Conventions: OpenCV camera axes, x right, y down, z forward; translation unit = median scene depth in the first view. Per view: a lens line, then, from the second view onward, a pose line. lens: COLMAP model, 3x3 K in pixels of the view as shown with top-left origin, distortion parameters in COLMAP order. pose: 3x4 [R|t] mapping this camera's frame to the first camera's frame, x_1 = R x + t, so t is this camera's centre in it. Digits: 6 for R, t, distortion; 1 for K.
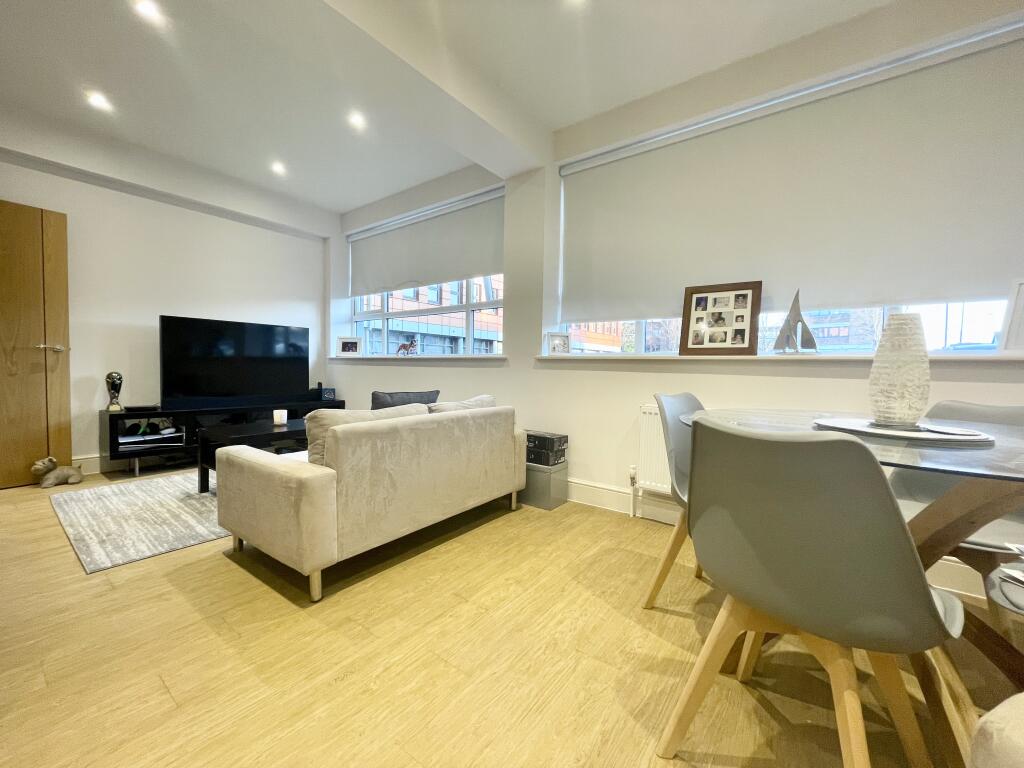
lens RADIAL K [[407.8, 0, 511.3], [0, 407.8, 384.2], [0, 0, 1]] dist [0.001539, -0.000040]
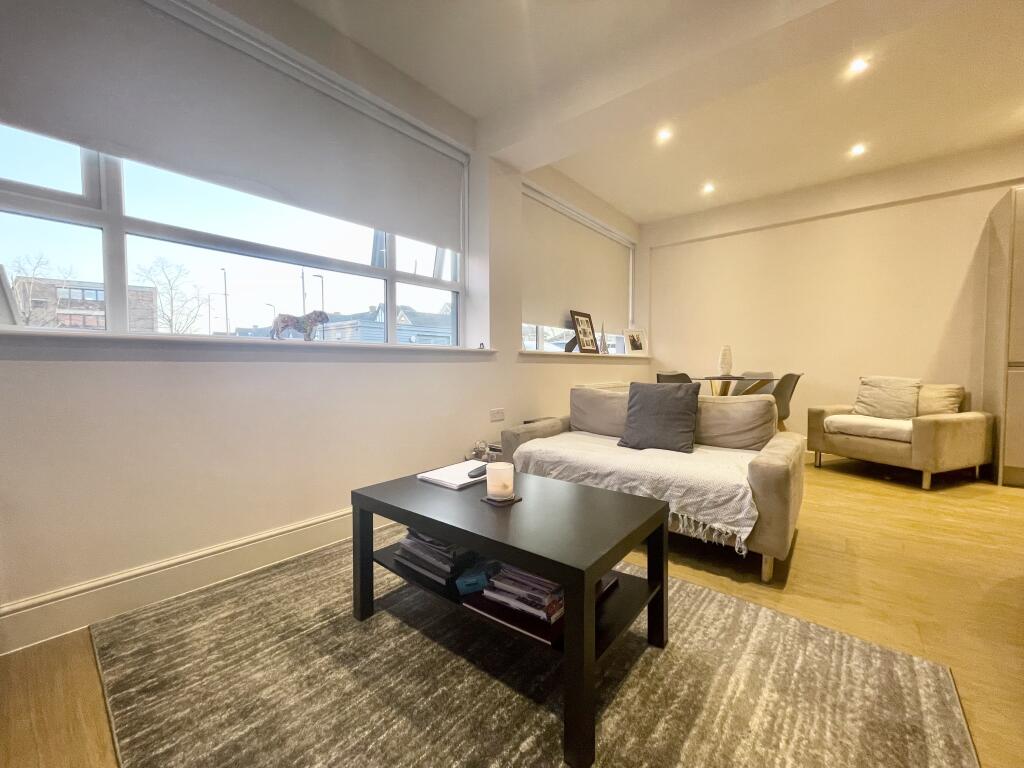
lens RADIAL K [[407.8, 0, 511.7], [0, 407.8, 381.6], [0, 0, 1]] dist [0.001539, -0.000040]
pose [[0.056875, -0.060596, 0.996541, -1.214528], [0.041645, 0.997432, 0.058273, -0.062356], [-0.997512, 0.038187, 0.059252, 1.172541]]
